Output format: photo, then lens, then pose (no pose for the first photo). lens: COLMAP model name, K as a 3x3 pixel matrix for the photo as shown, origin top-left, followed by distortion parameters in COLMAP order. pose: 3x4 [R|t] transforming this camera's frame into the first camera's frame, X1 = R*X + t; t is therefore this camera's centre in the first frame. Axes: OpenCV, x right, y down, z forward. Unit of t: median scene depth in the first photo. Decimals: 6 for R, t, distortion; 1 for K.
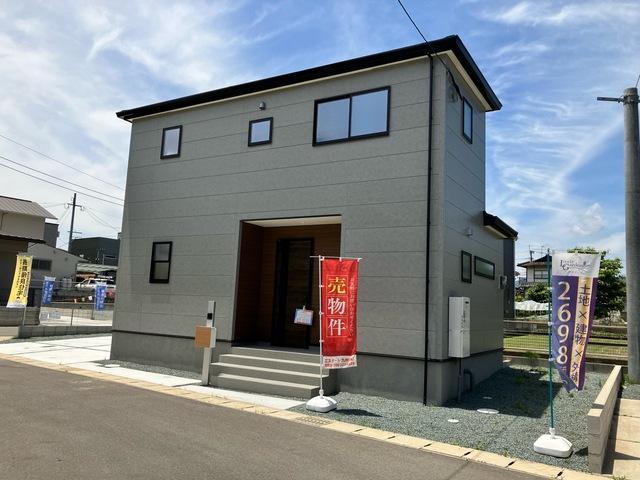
lens RADIAL K [[521.5, 0, 323.2], [0, 521.5, 237.2], [0, 0, 1]] dist [0.037963, -0.037340]
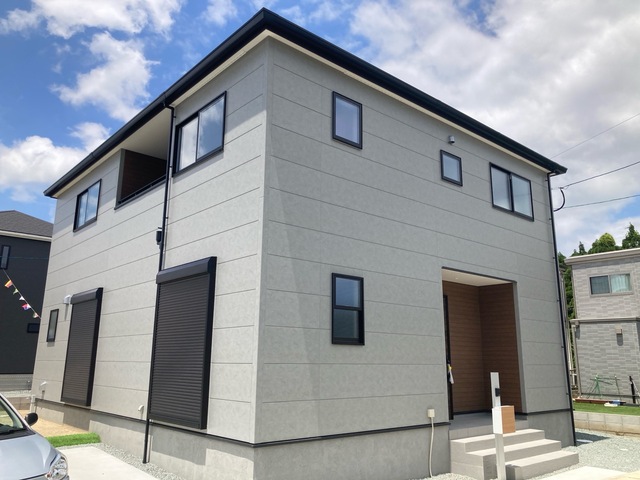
lens RADIAL K [[525.9, 0, 322.3], [0, 525.9, 239.1], [0, 0, 1]] dist [0.014091, -0.000151]
pose [[0.319078, 0.179405, 0.930593, -0.966912], [-0.109101, 0.982345, -0.151973, 0.068315], [-0.941428, -0.053037, 0.333018, 0.895116]]
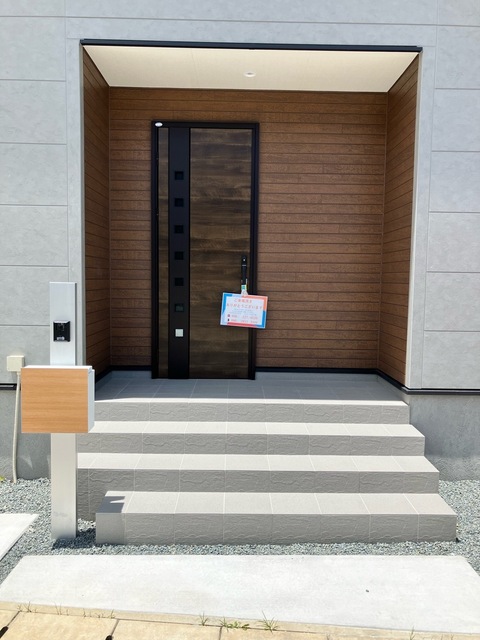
lens RADIAL K [[521.5, 0, 236.8], [0, 521.5, 323.7], [0, 0, 1]] dist [0.037963, -0.037340]
pose [[0.861195, -0.072794, 0.503035, -0.255309], [-0.045553, 0.974654, 0.219029, 0.066629], [-0.506229, -0.211541, 0.836052, 0.620470]]
